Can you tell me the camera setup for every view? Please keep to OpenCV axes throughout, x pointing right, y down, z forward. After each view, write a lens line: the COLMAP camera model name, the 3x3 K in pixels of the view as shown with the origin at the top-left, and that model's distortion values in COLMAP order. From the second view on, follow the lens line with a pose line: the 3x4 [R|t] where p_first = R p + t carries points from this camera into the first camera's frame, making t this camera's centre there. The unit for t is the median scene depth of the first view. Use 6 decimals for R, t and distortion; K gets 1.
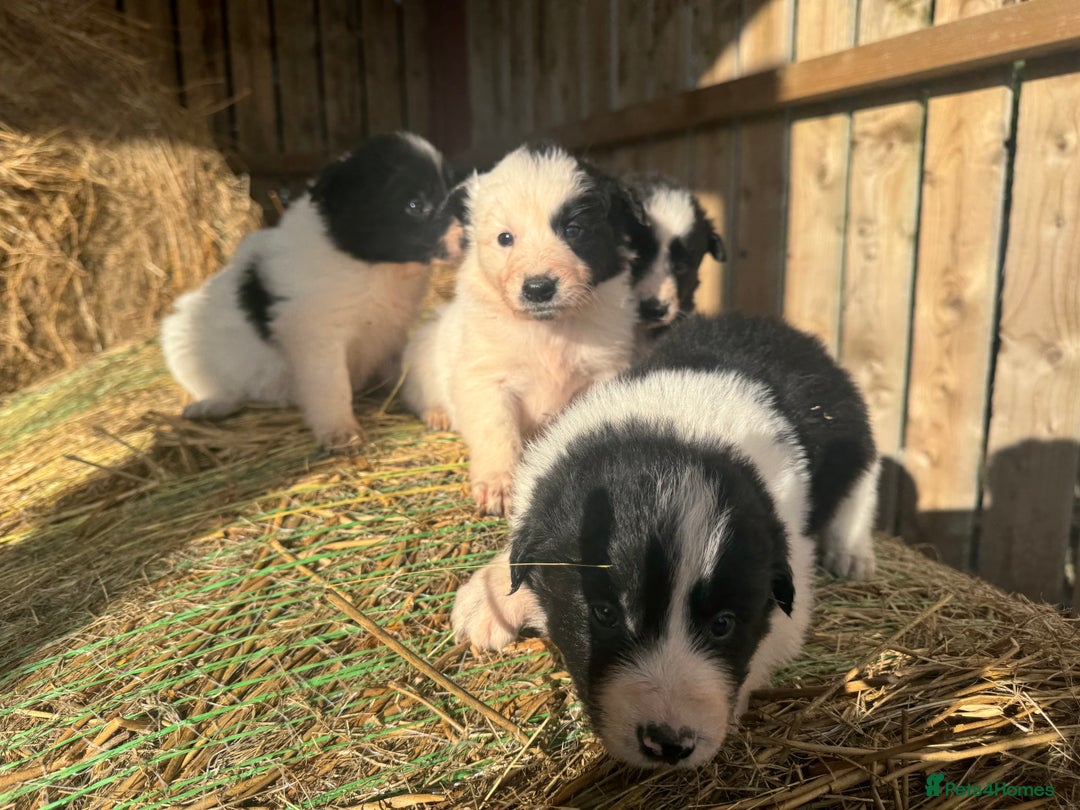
lens RADIAL K [[779.0, 0, 550.3], [0, 779.0, 401.3], [0, 0, 1]] dist [-0.026529, 0.002014]
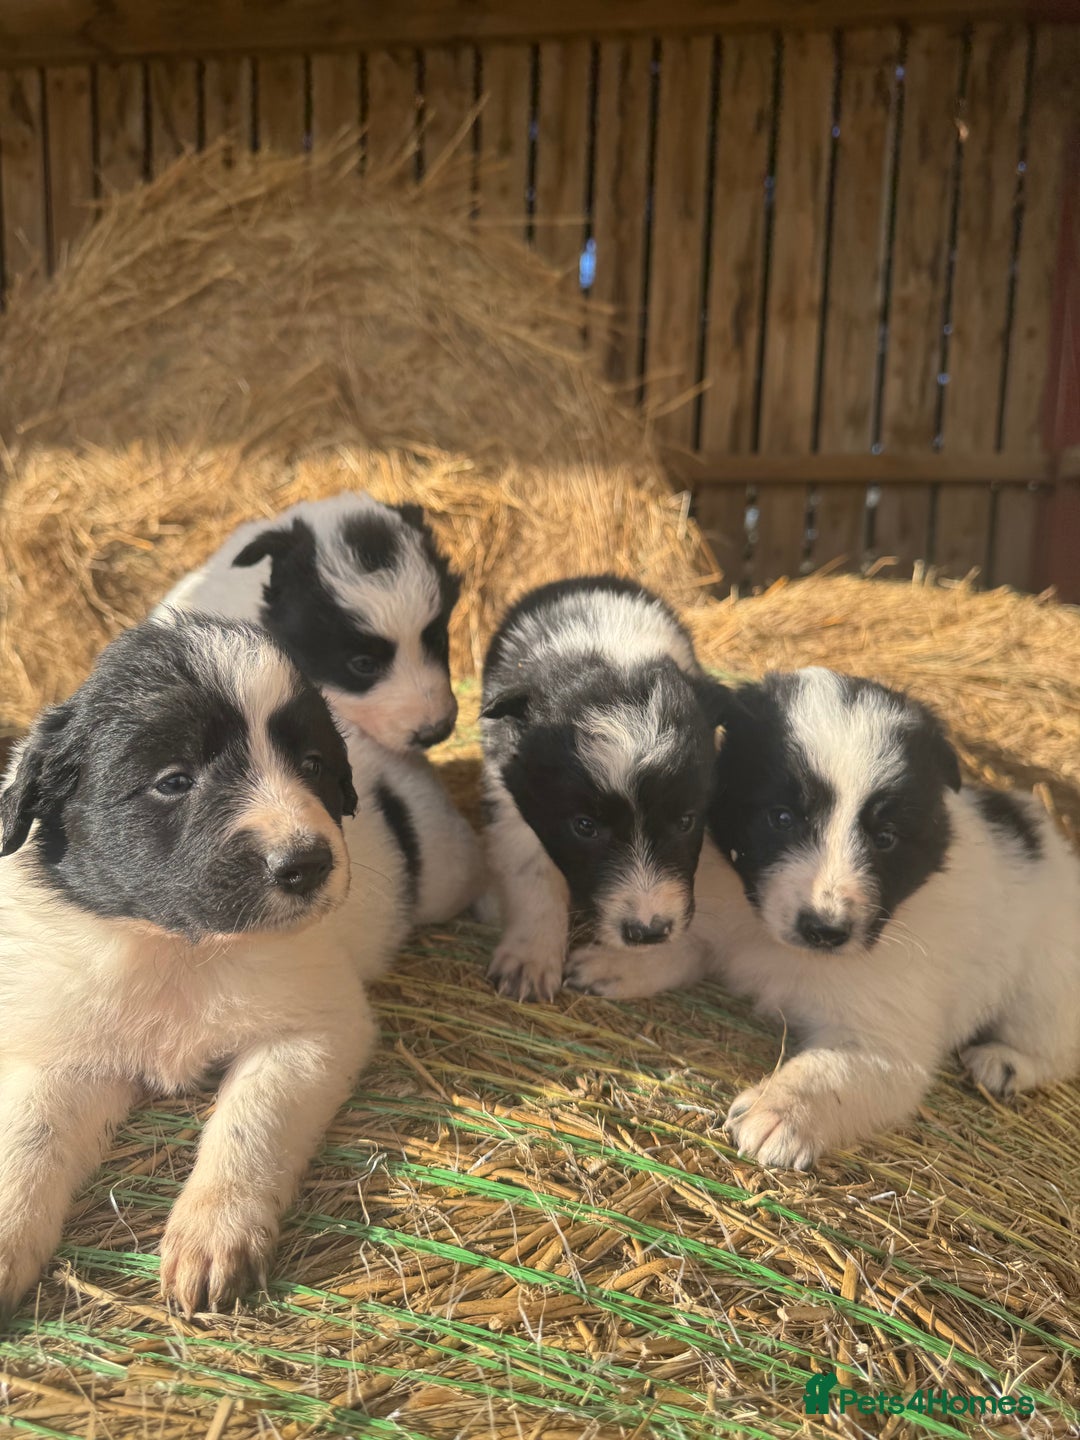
lens RADIAL K [[1040.9, 0, 540.0], [0, 1040.9, 720.0], [0, 0, 1]] dist [-0.022588, 0.001915]
pose [[0.790388, 0.129049, -0.598860, 0.161850], [-0.158045, 0.987423, 0.004190, -0.058497], [0.591869, 0.091335, 0.800843, 0.126400]]
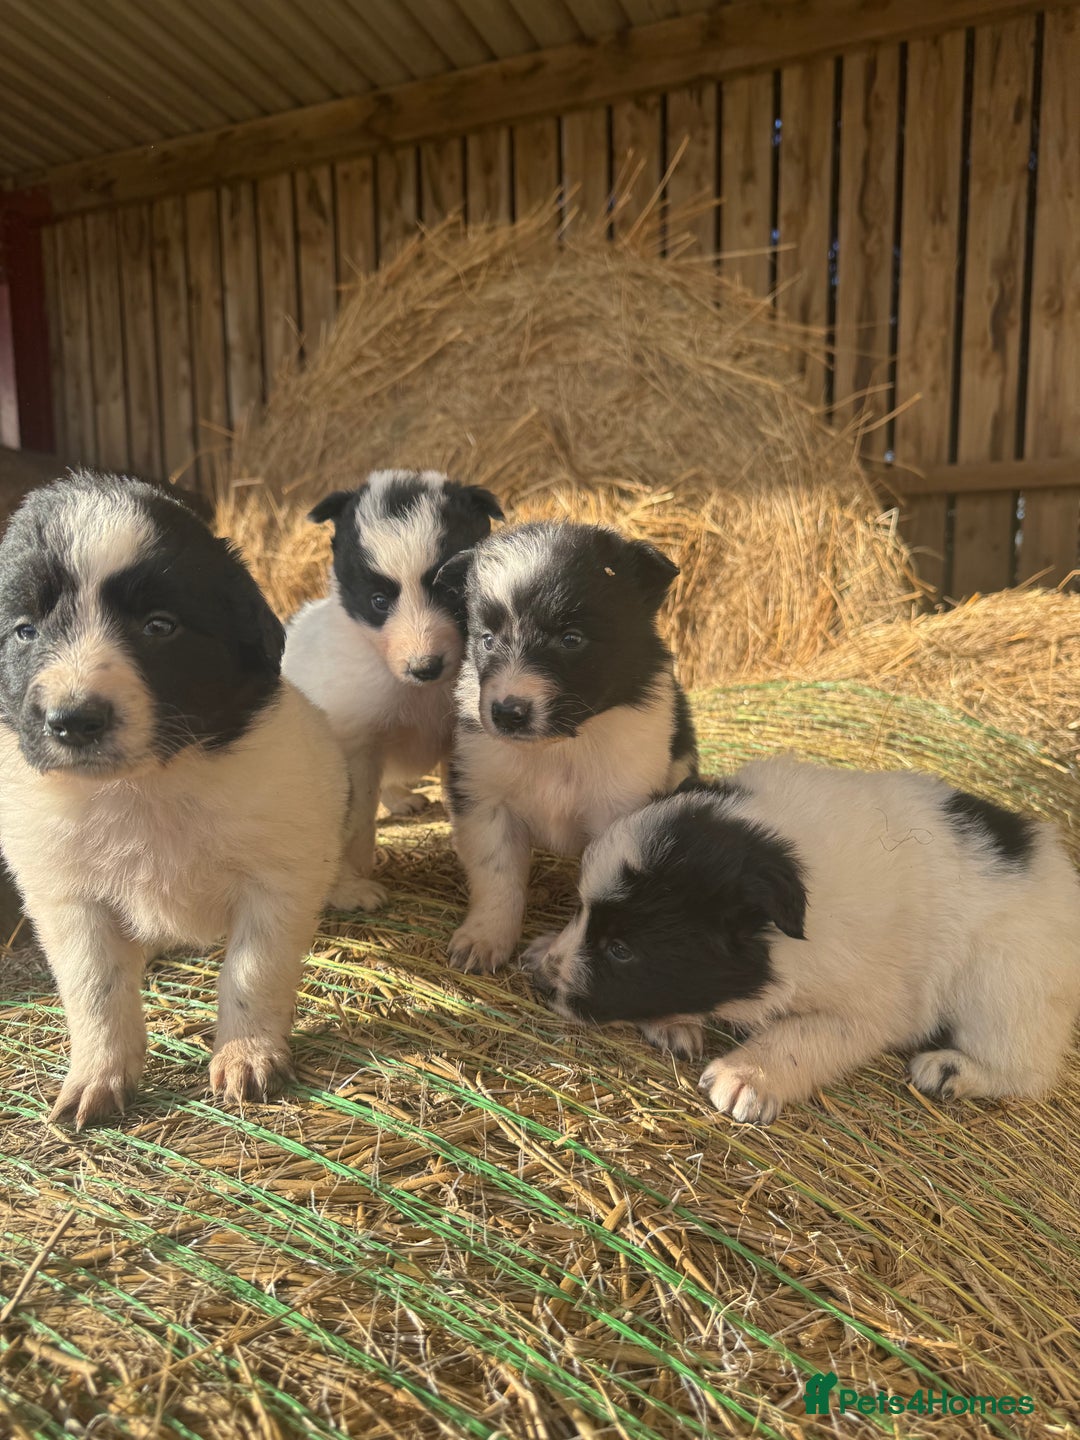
lens RADIAL K [[1031.2, 0, 543.0], [0, 1031.2, 735.8], [0, 0, 1]] dist [-0.011839, -0.004716]
pose [[0.590583, 0.122202, -0.797671, 0.270987], [-0.150691, 0.987781, 0.039758, -0.073482], [0.792783, 0.096722, 0.601781, 0.172666]]
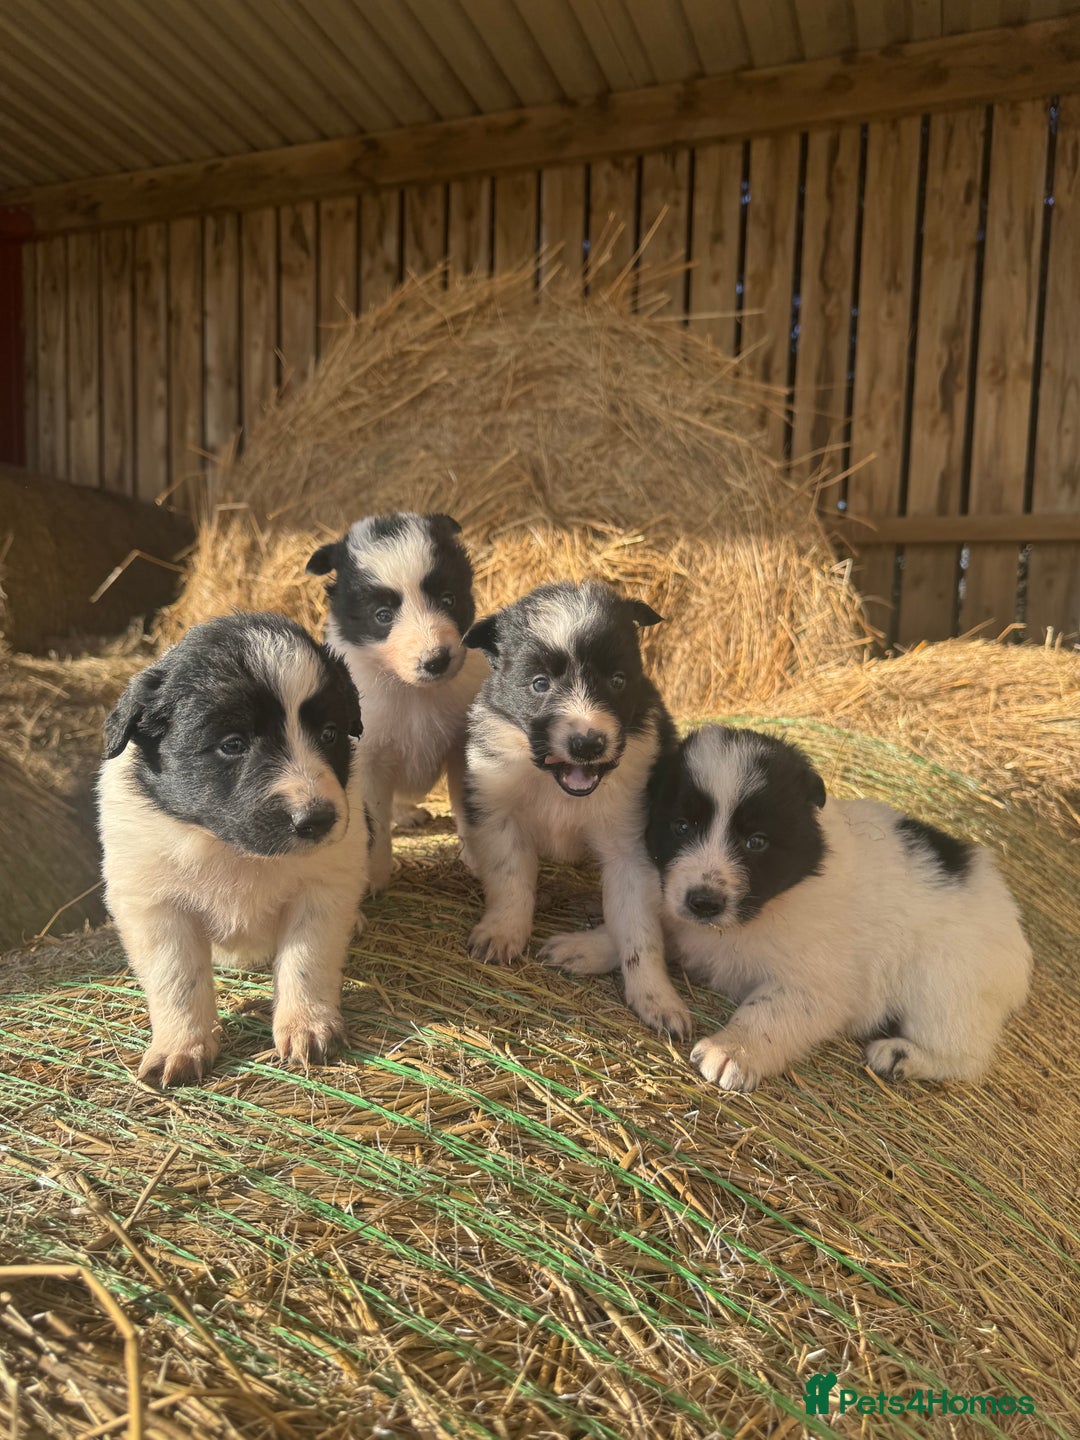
lens RADIAL K [[1026.0, 0, 550.7], [0, 1026.0, 721.8], [0, 0, 1]] dist [0.007702, -0.032182]
pose [[0.629609, 0.109481, -0.769160, 0.297745], [-0.182342, 0.983191, -0.009313, -0.069239], [0.755211, 0.146114, 0.638989, 0.122170]]
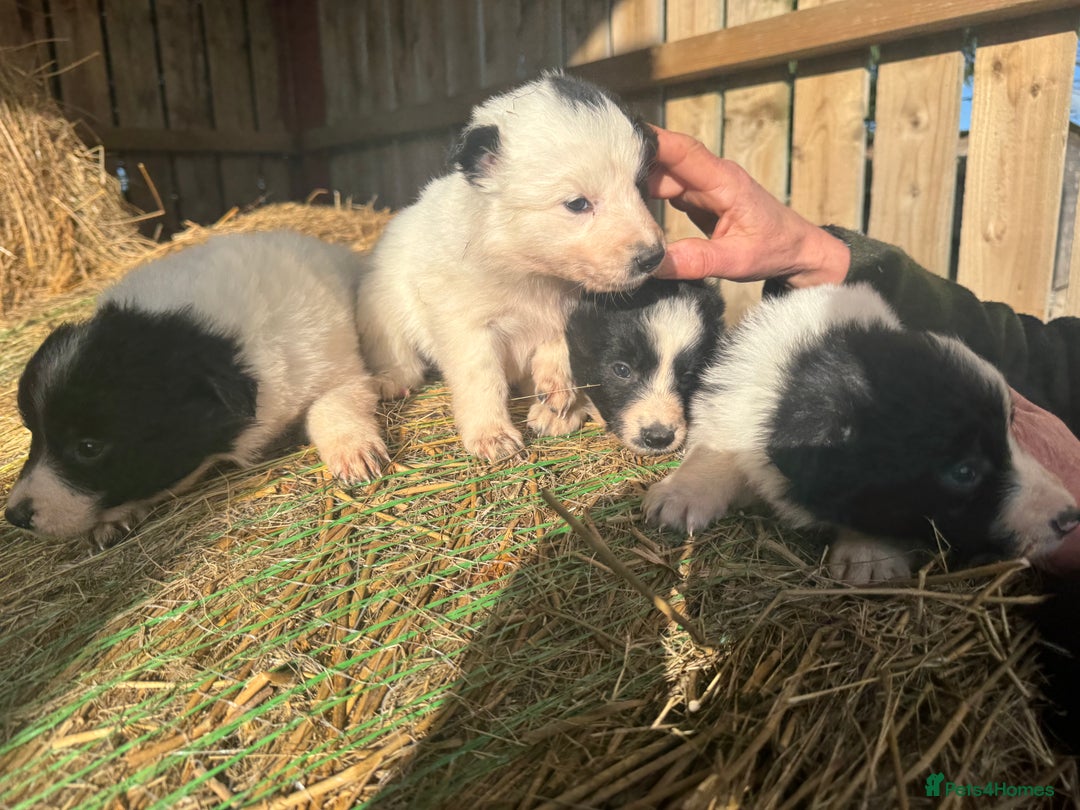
lens RADIAL K [[773.4, 0, 544.5], [0, 773.4, 400.3], [0, 0, 1]] dist [-0.011839, -0.004716]
pose [[0.980841, -0.049869, 0.188319, -0.075830], [0.046956, 0.998699, 0.019899, 0.016913], [-0.189067, -0.010675, 0.981906, 0.008296]]
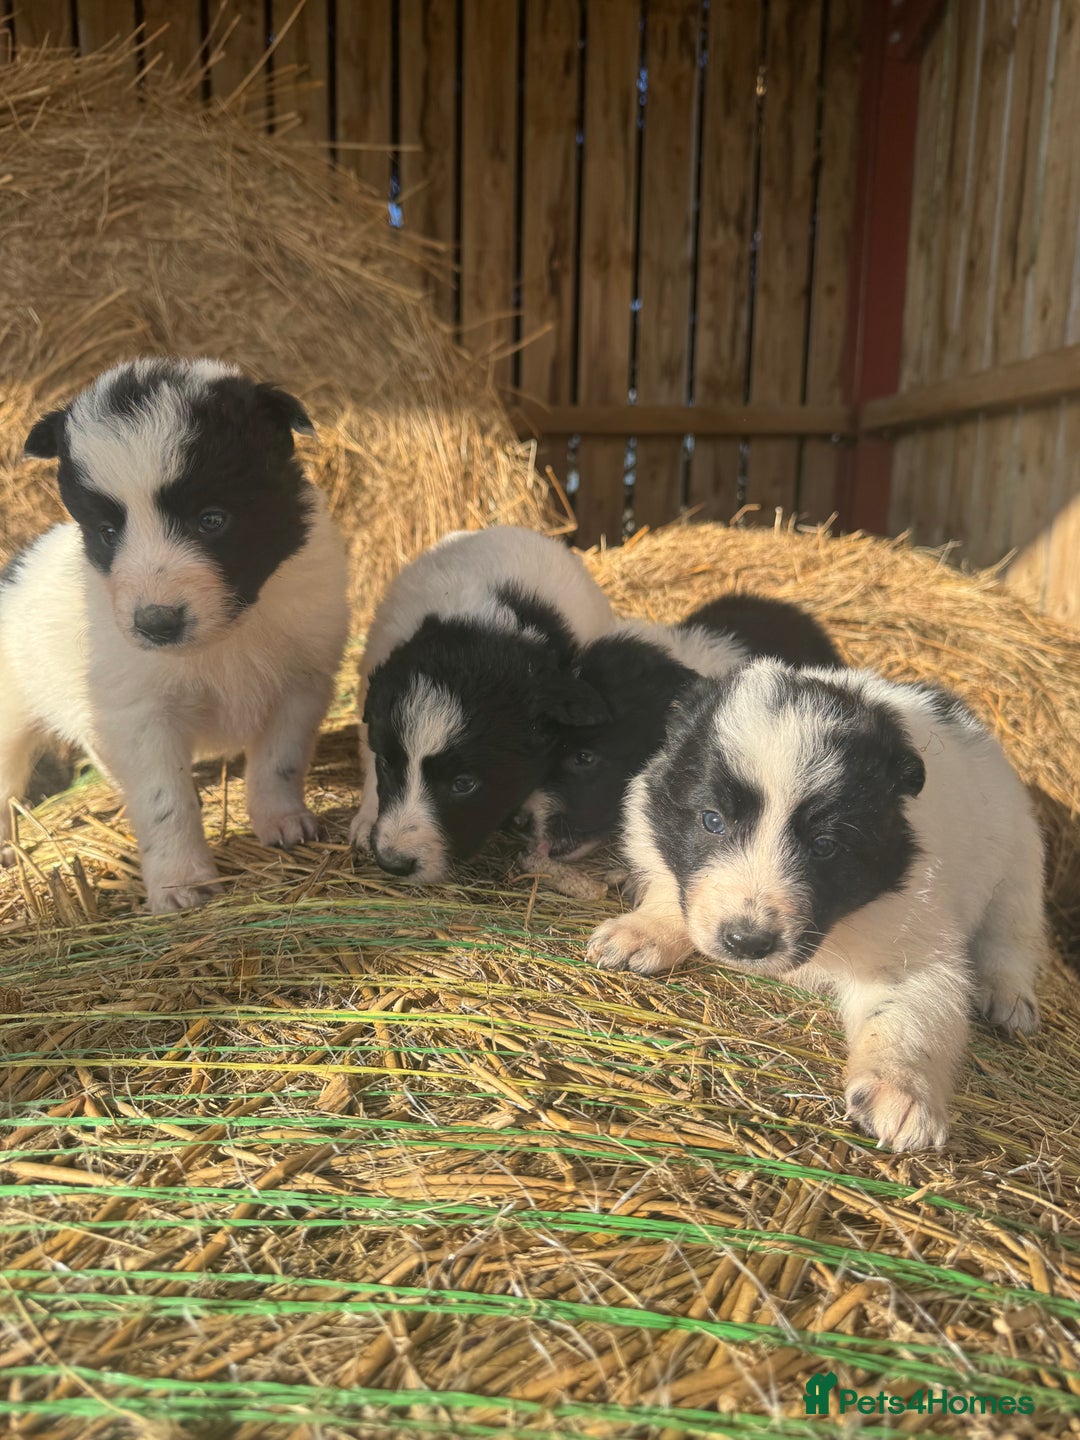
lens RADIAL K [[1034.5, 0, 555.4], [0, 1034.5, 714.2], [0, 0, 1]] dist [0.009770, -0.034582]
pose [[0.901254, 0.110746, -0.418900, 0.087944], [-0.116602, 0.993110, 0.011686, -0.049298], [0.417308, 0.038312, 0.907957, 0.127241]]
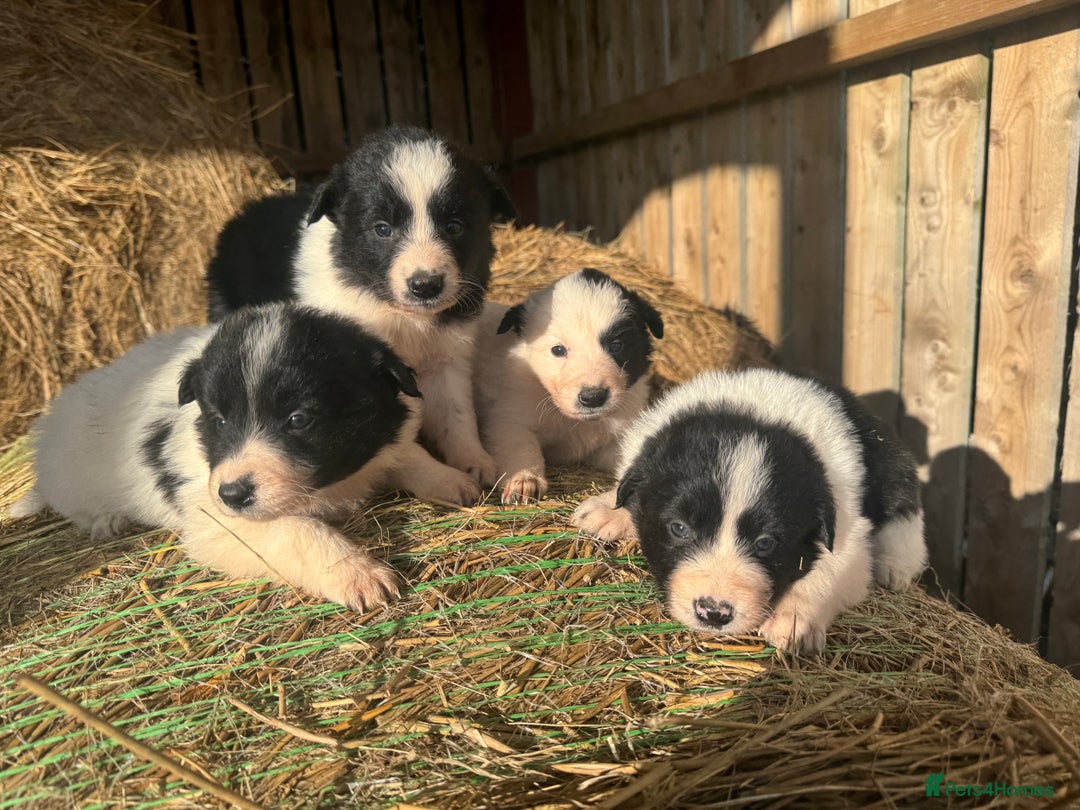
lens RADIAL K [[766.5, 0, 544.6], [0, 766.5, 410.8], [0, 0, 1]] dist [0.007967, -0.030297]
pose [[0.990979, -0.020278, -0.132477, 0.079284], [0.025602, 0.998926, 0.038609, -0.017116], [0.131552, -0.041653, 0.990434, 0.026930]]
